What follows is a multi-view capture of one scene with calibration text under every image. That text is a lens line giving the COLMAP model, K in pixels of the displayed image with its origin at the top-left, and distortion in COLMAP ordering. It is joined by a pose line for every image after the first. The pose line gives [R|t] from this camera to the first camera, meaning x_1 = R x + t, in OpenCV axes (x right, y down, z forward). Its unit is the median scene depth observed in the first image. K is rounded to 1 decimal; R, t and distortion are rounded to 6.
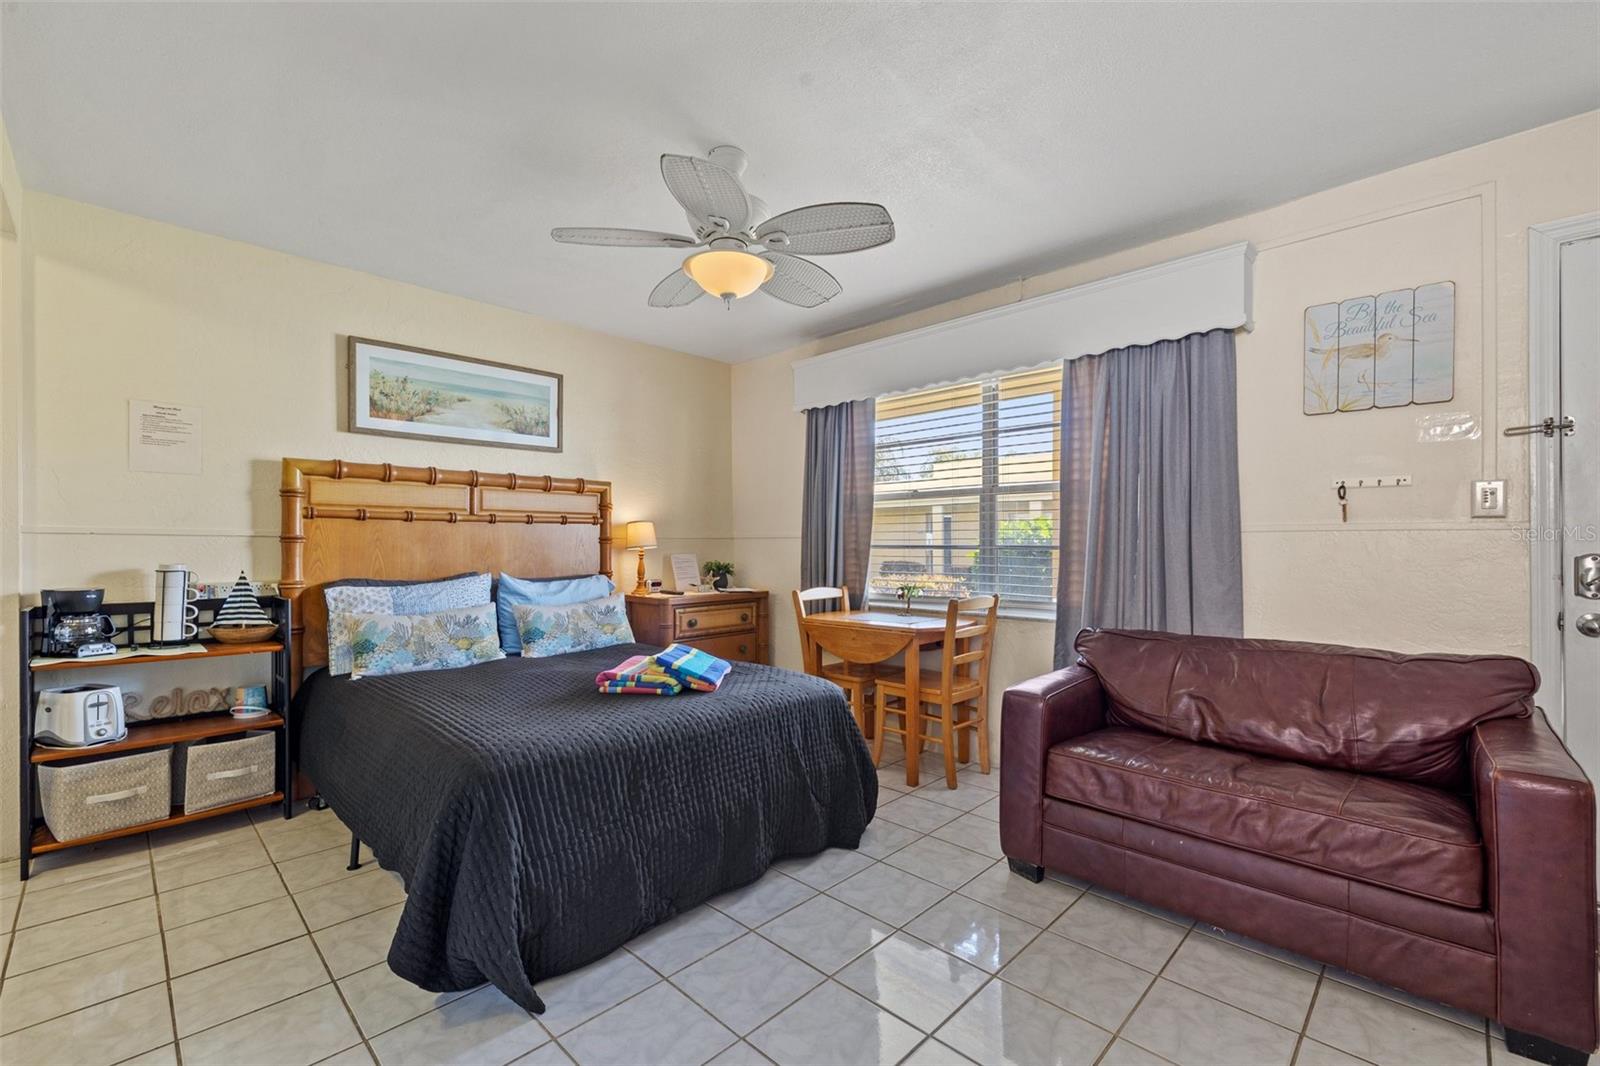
lens RADIAL K [[679.8, 0, 797.0], [0, 679.8, 543.6], [0, 0, 1]] dist [-0.000614, -0.000153]
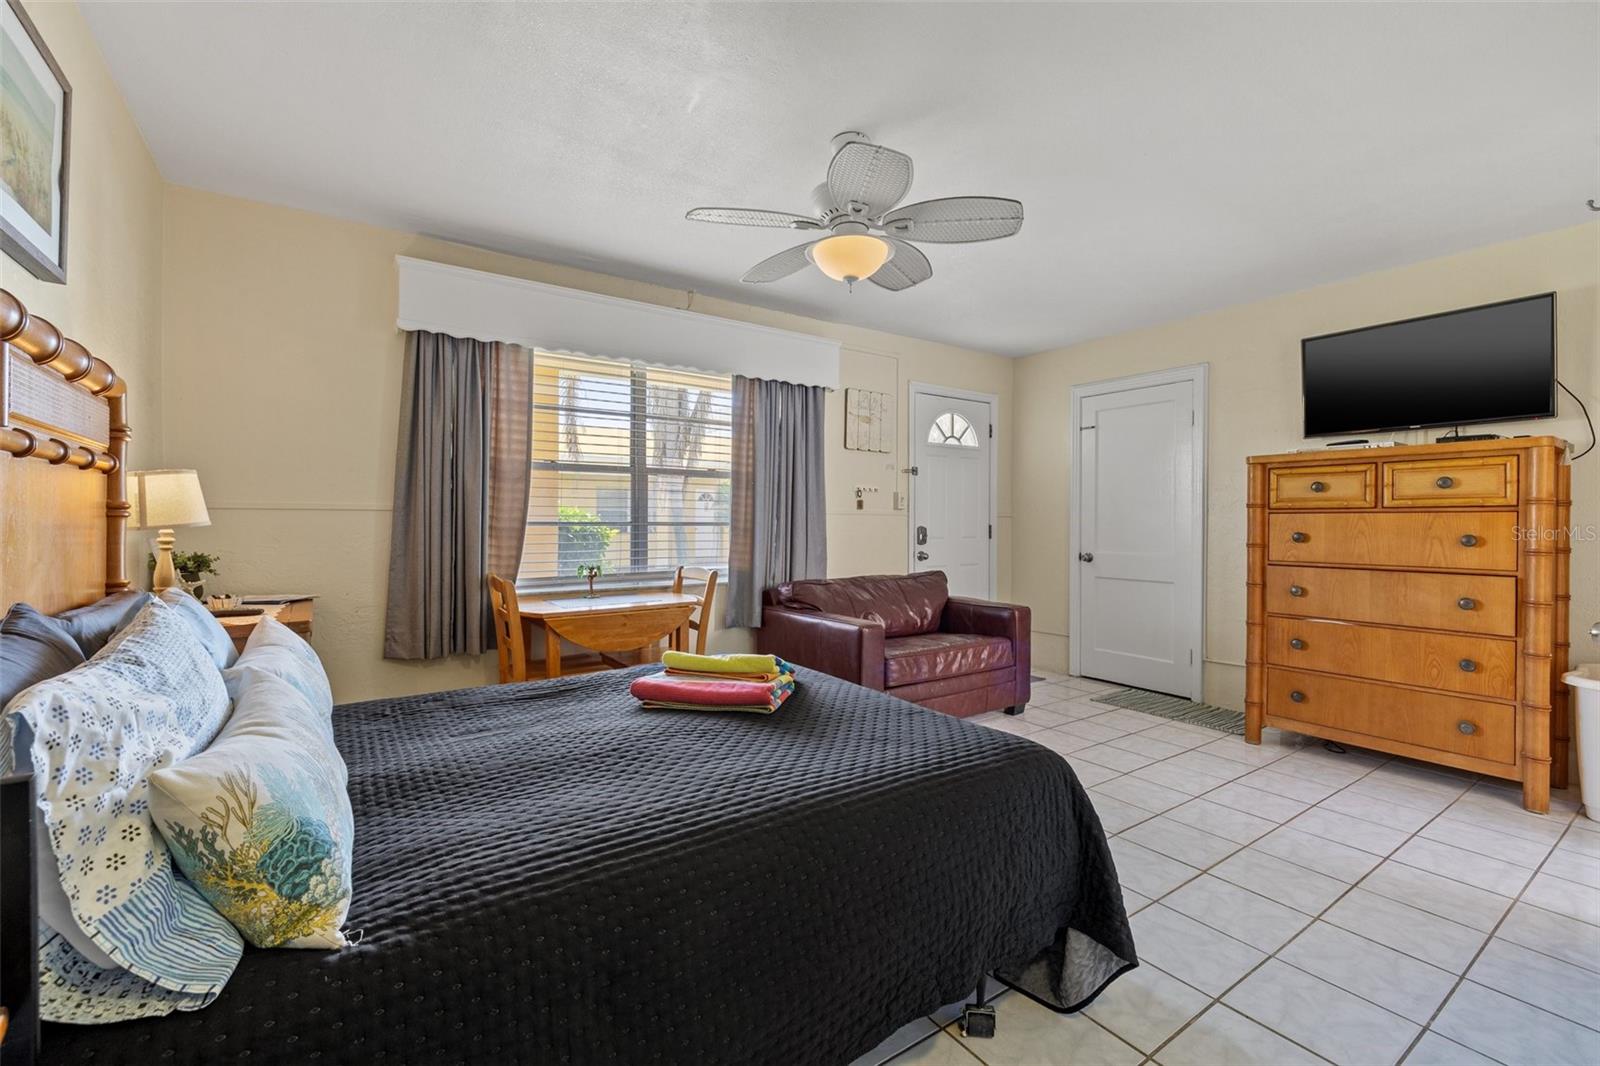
lens RADIAL K [[674.9, 0, 795.5], [0, 674.9, 532.9], [0, 0, 1]] dist [0.001237, -0.000001]
pose [[0.193127, -0.016744, 0.981031, -0.827031], [-0.003463, 0.999837, 0.017746, -0.000067], [-0.981168, -0.006824, 0.193038, 0.651530]]
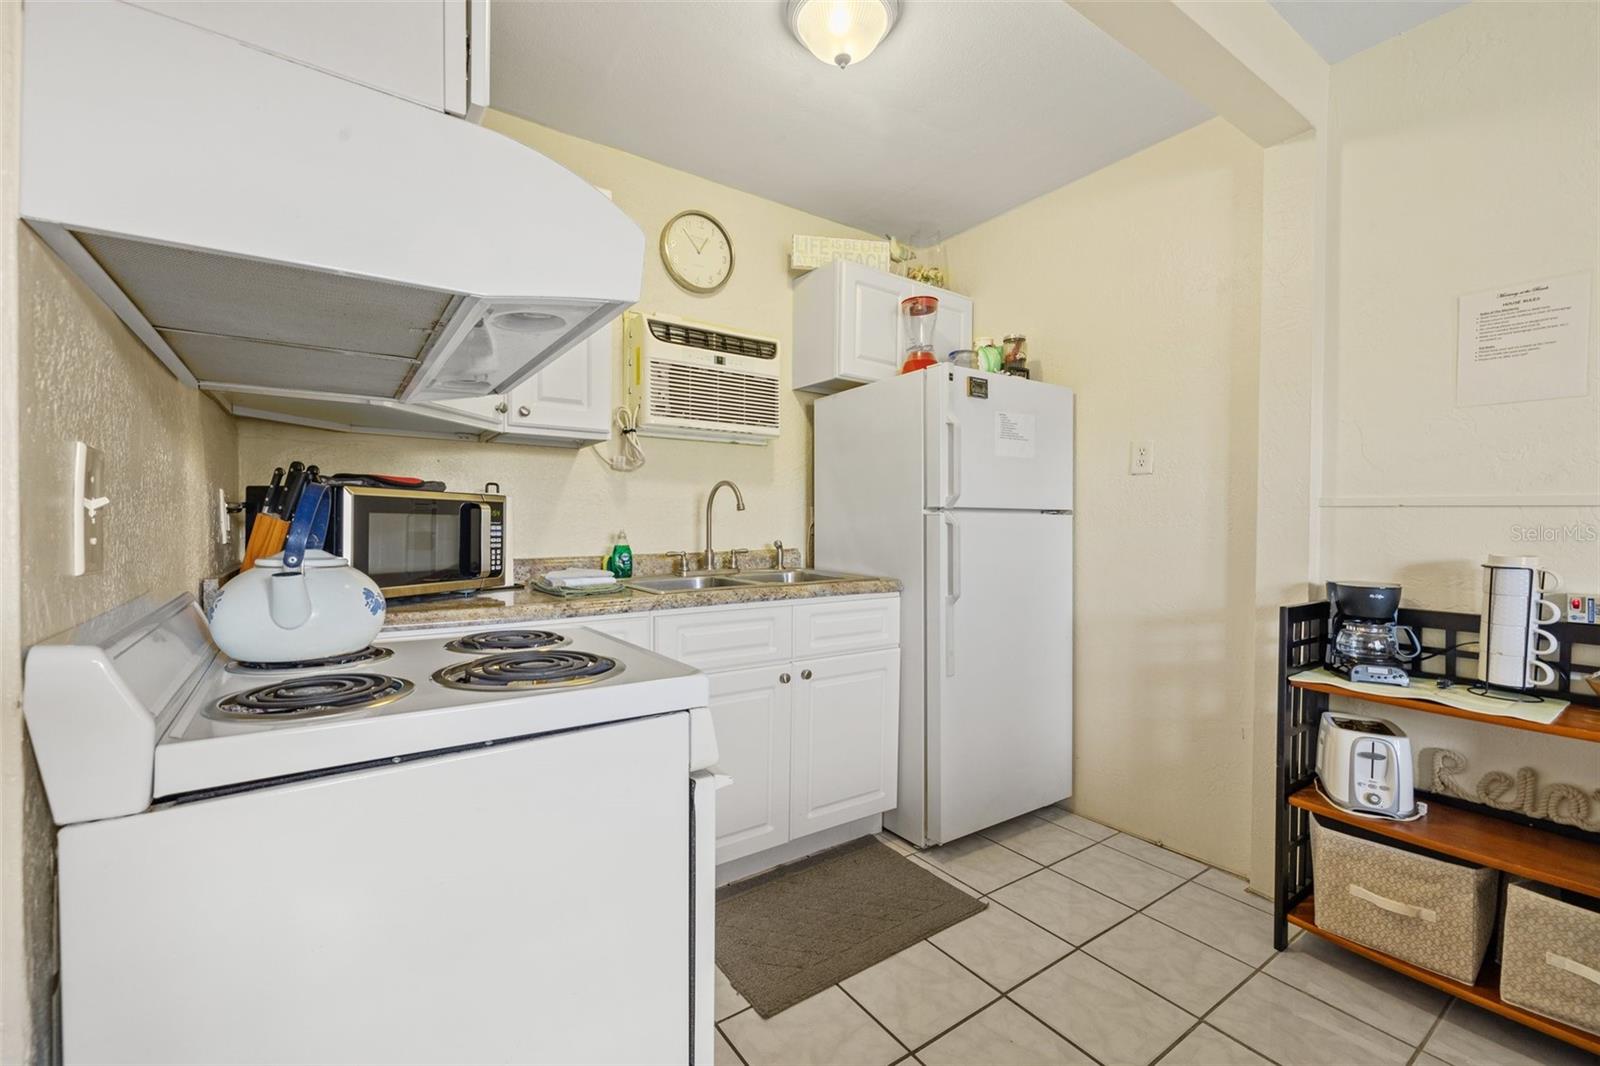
lens RADIAL K [[674.9, 0, 795.5], [0, 674.9, 532.9], [0, 0, 1]] dist [0.001237, -0.000001]
pose [[-0.182162, 0.016466, -0.983131, -0.204386], [-0.004759, 0.999833, 0.017628, 0.003004], [0.983257, 0.007889, -0.182053, 0.433160]]
